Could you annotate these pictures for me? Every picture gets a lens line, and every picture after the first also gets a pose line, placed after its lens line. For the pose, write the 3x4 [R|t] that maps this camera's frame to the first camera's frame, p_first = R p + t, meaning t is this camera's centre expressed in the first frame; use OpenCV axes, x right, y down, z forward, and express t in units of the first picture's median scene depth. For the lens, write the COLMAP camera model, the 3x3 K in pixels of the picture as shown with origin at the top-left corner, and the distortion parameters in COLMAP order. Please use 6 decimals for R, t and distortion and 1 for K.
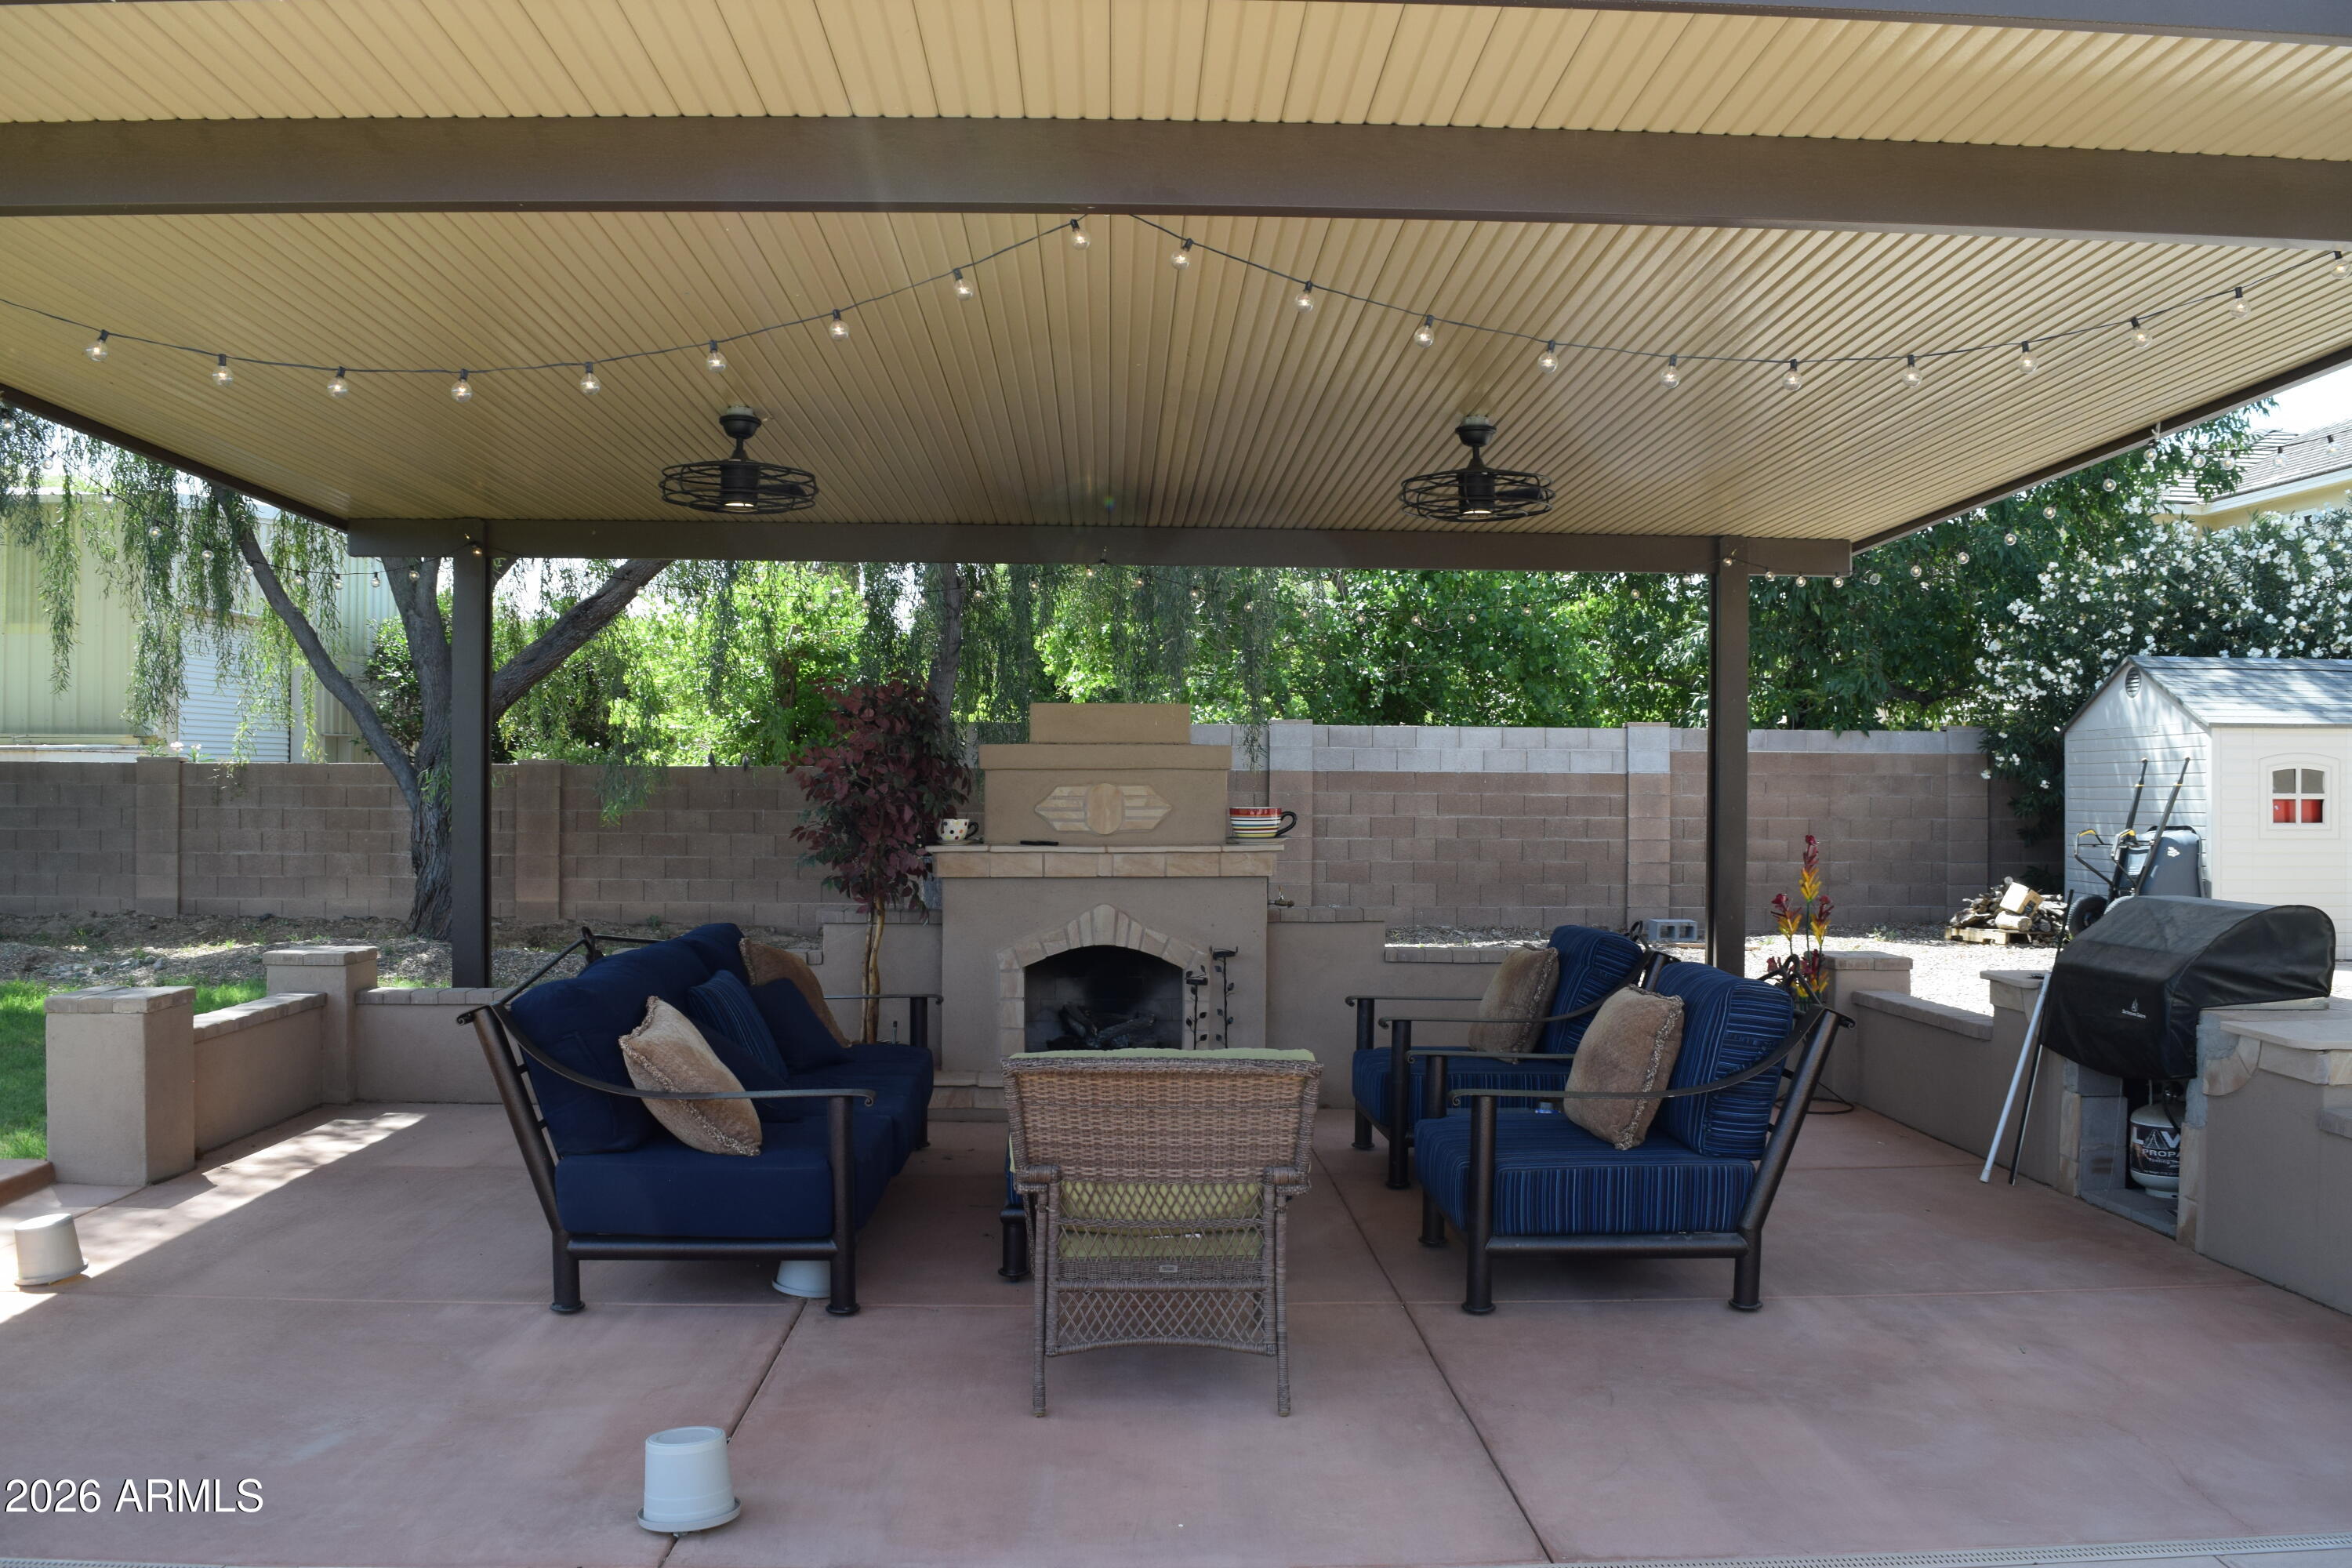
lens RADIAL K [[1861.5, 0, 1177.4], [0, 1861.5, 781.7], [0, 0, 1]] dist [0.000190, -0.000106]
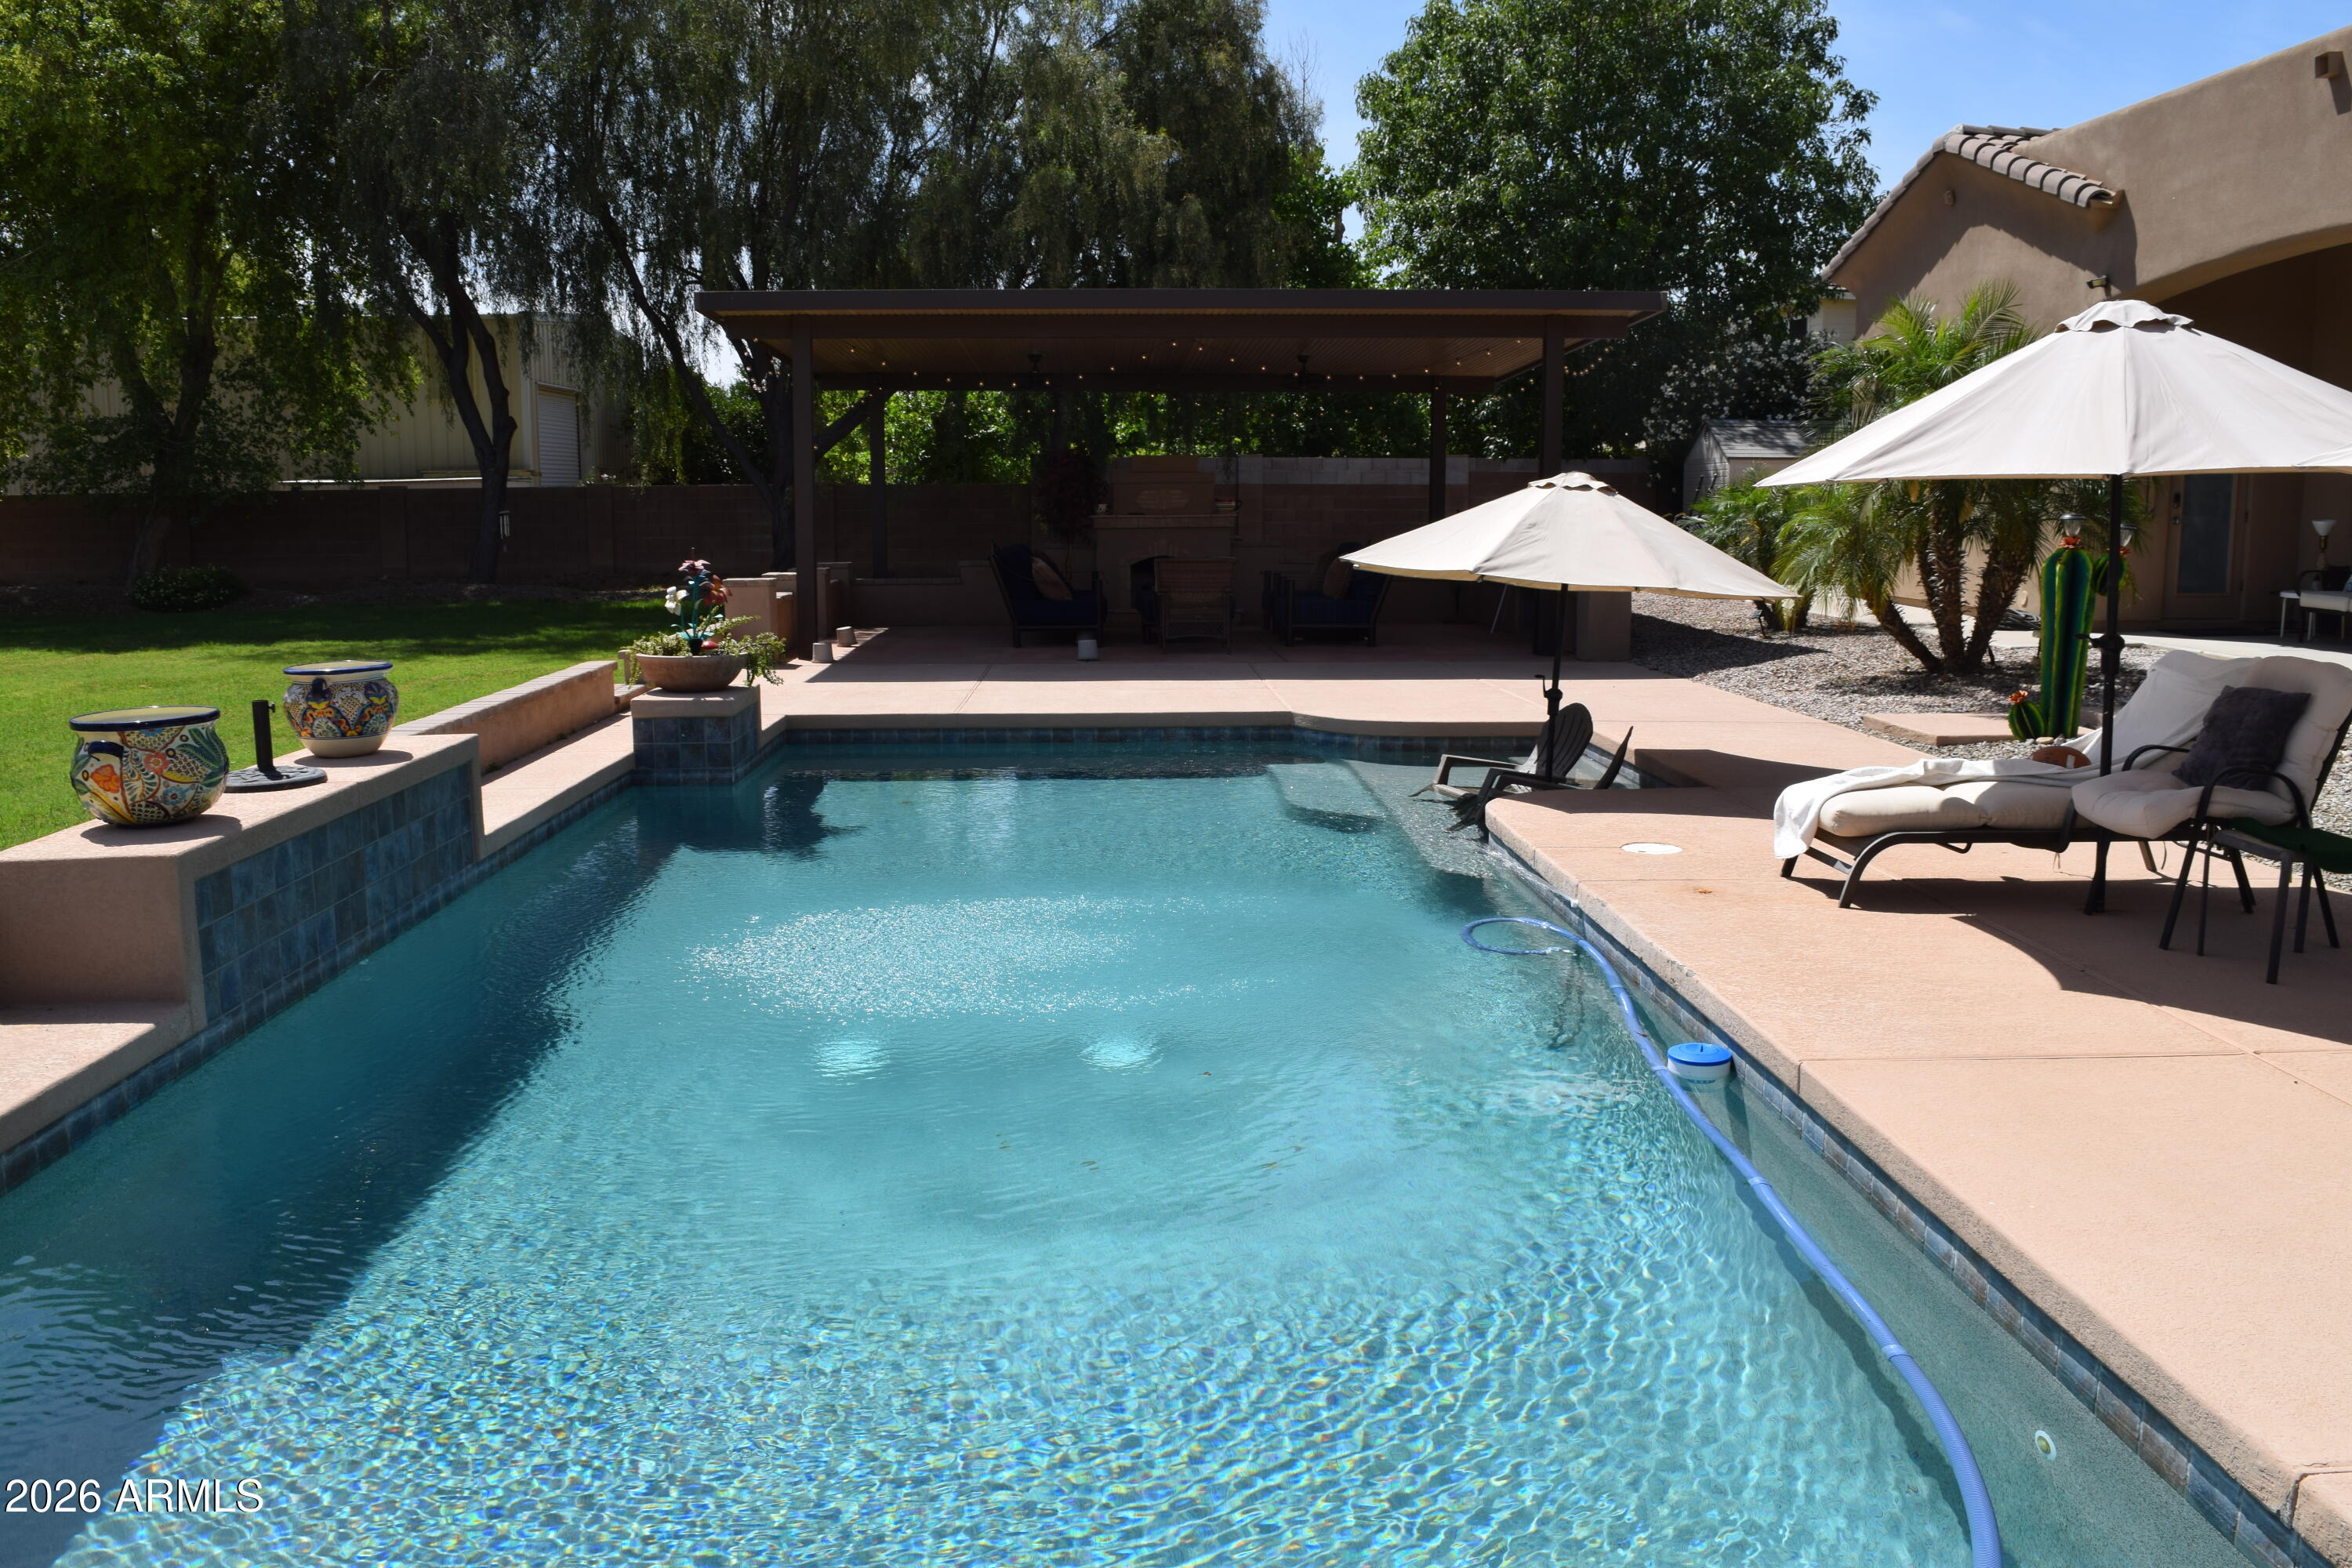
lens RADIAL K [[1861.5, 0, 1175.9], [0, 1861.5, 784.0], [0, 0, 1]] dist [0.000190, -0.000106]
pose [[0.999721, -0.006503, 0.022724, -0.051545], [0.003060, 0.988925, 0.148382, 0.013387], [-0.023437, -0.148271, 0.988669, -0.768482]]
